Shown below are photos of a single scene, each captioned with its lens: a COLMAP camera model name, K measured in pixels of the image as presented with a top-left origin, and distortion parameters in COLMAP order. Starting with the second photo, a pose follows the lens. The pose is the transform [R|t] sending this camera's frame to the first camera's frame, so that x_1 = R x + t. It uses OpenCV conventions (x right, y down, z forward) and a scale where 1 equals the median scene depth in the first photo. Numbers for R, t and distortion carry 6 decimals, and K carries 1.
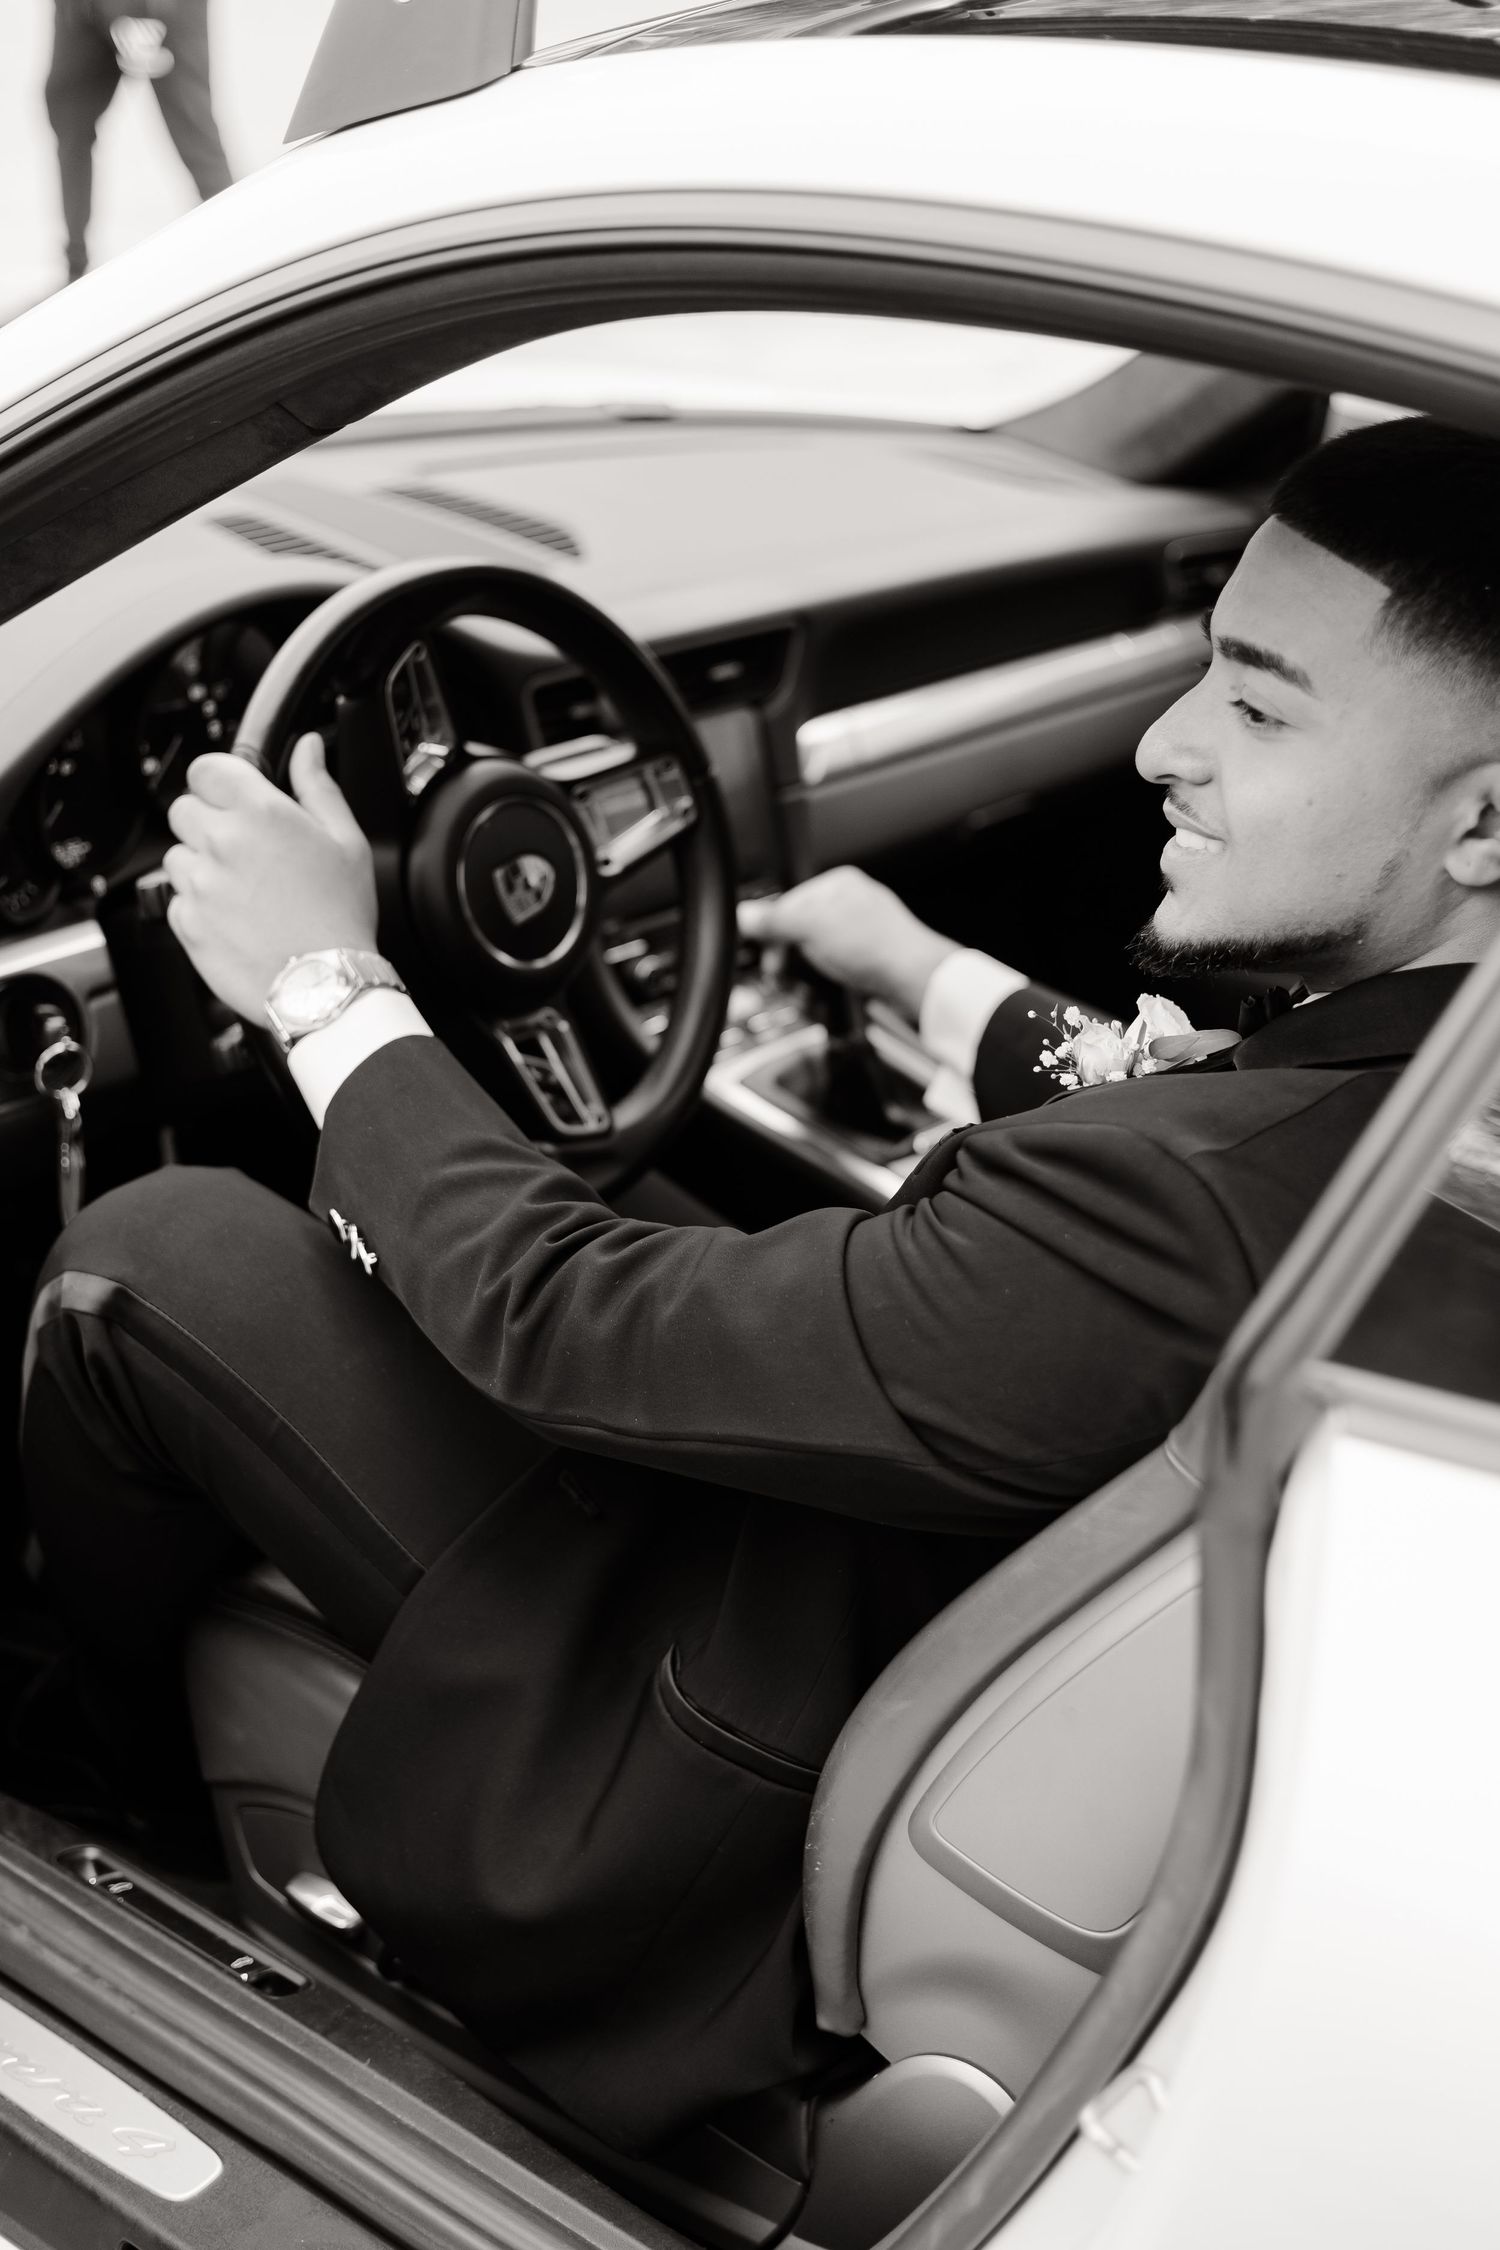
lens RADIAL K [[3298.1, 0, 750.0], [0, 3298.1, 1125.0], [0, 0, 1]] dist [0.017150, 0.023954]
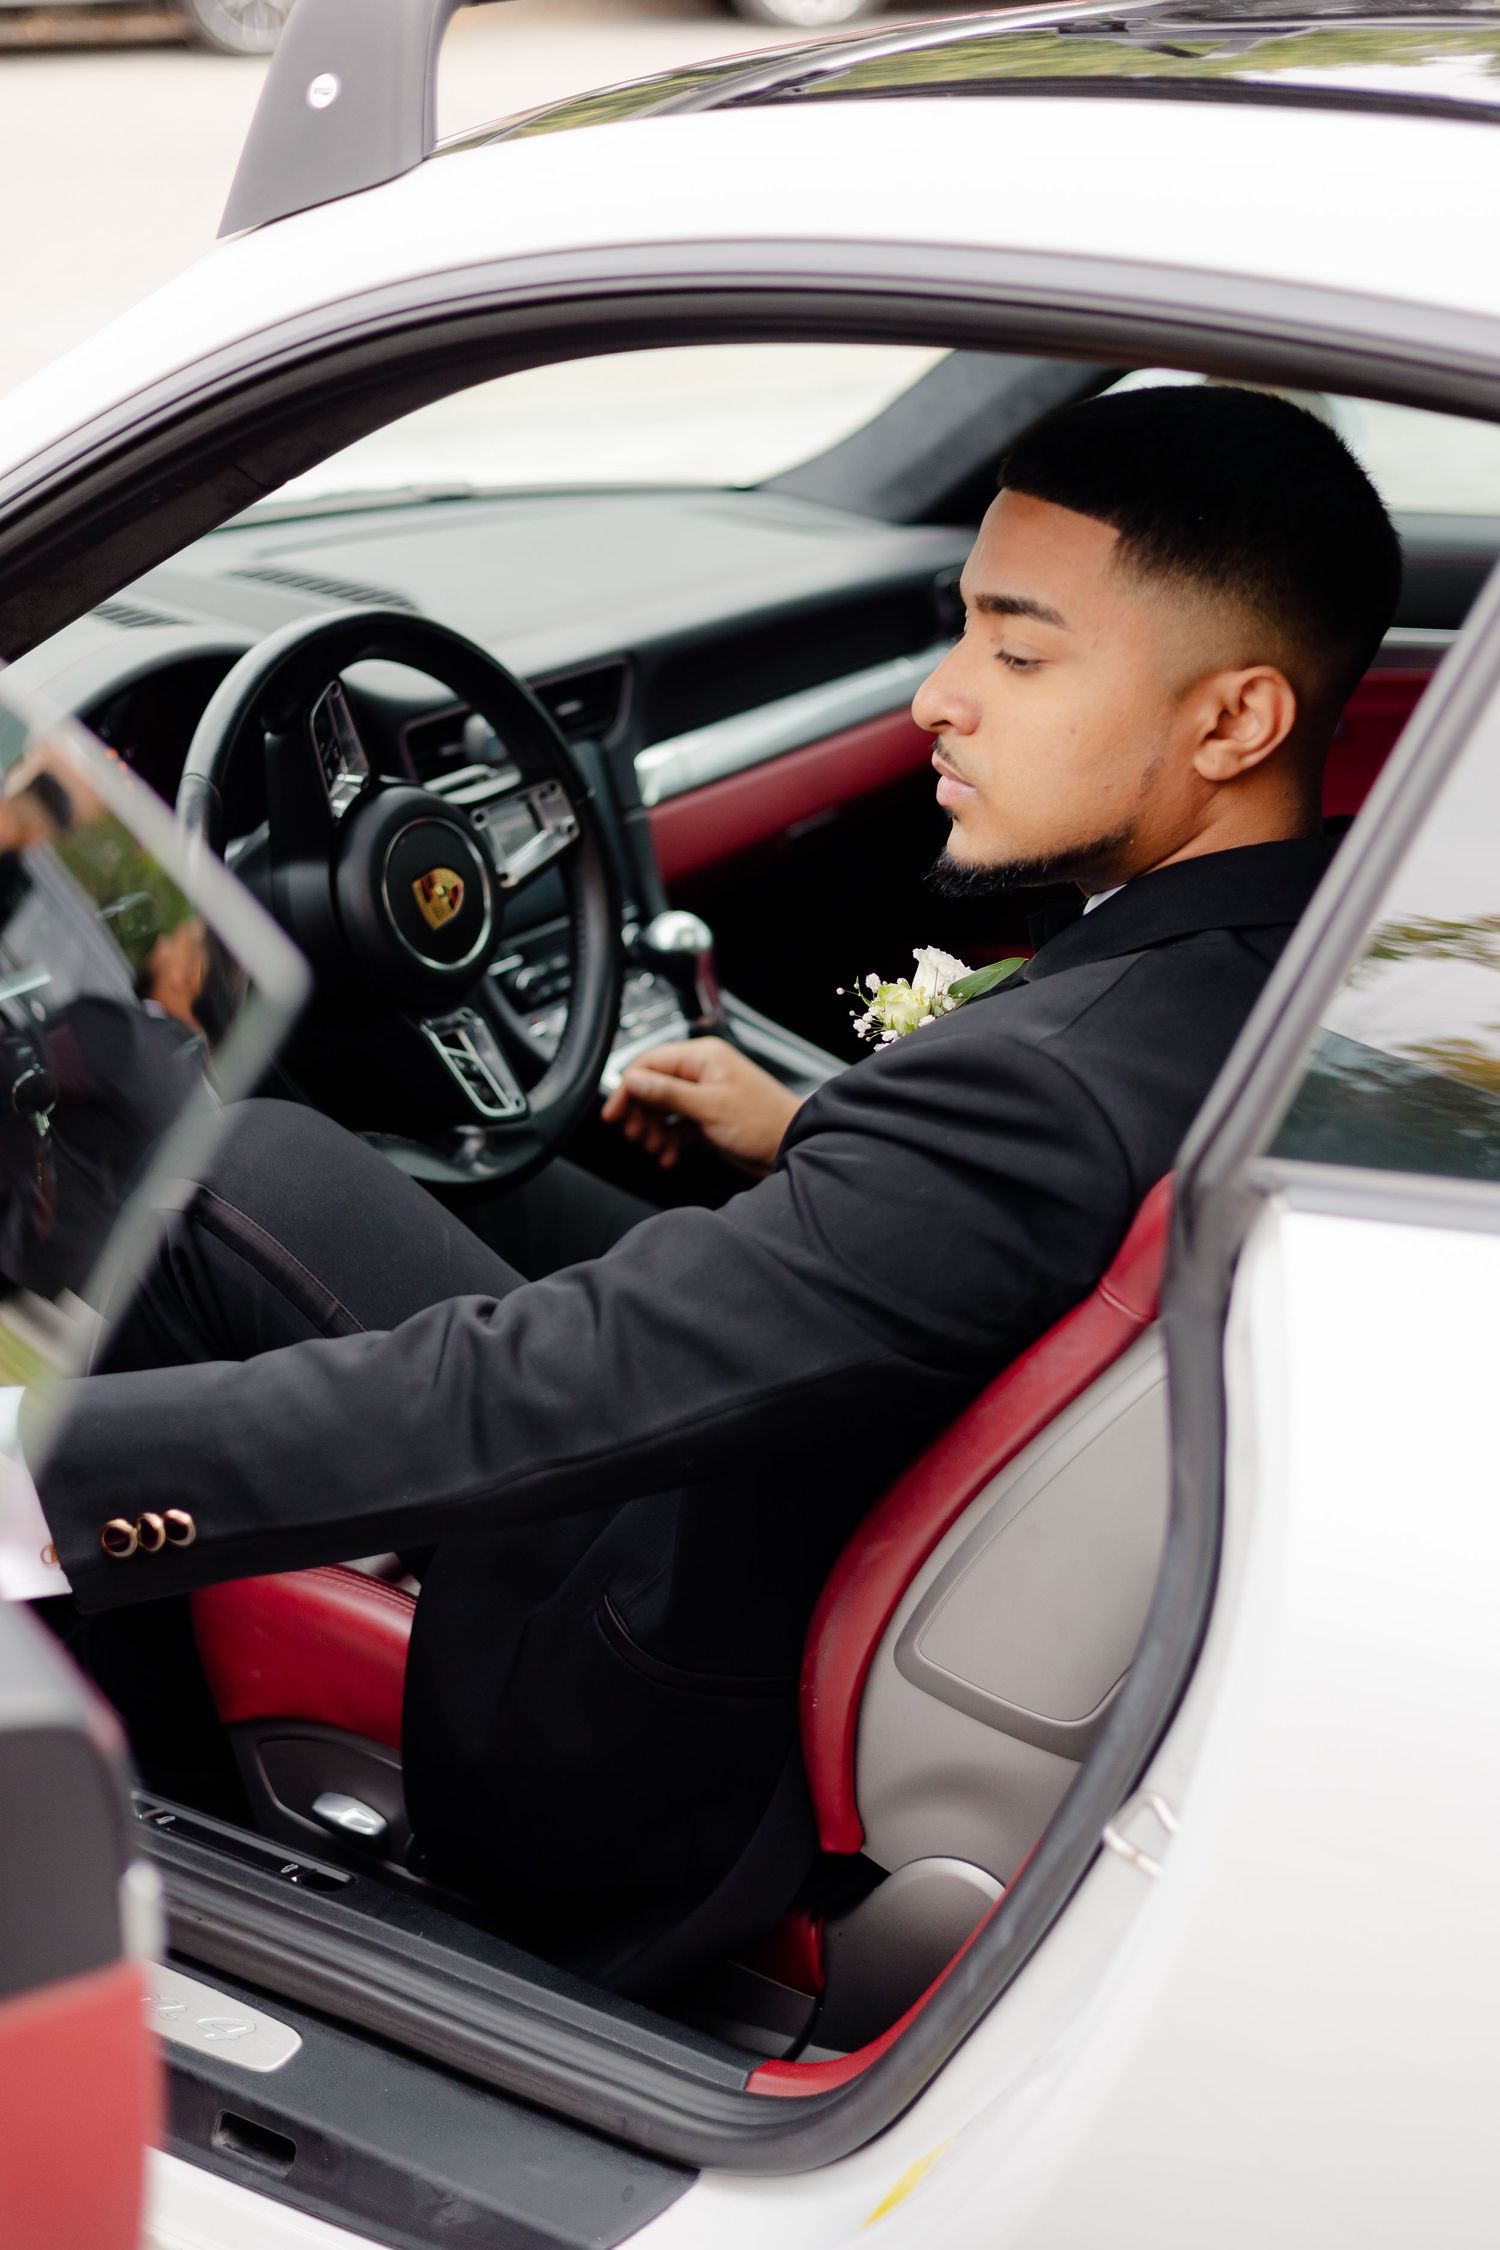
lens RADIAL K [[3210.2, 0, 750.0], [0, 3210.2, 1125.0], [0, 0, 1]] dist [0.012769, 0.046483]
pose [[0.992338, -0.089203, 0.085490, -0.065108], [0.091522, 0.995523, -0.023597, 0.041067], [-0.083002, 0.031240, 0.996060, -0.090553]]
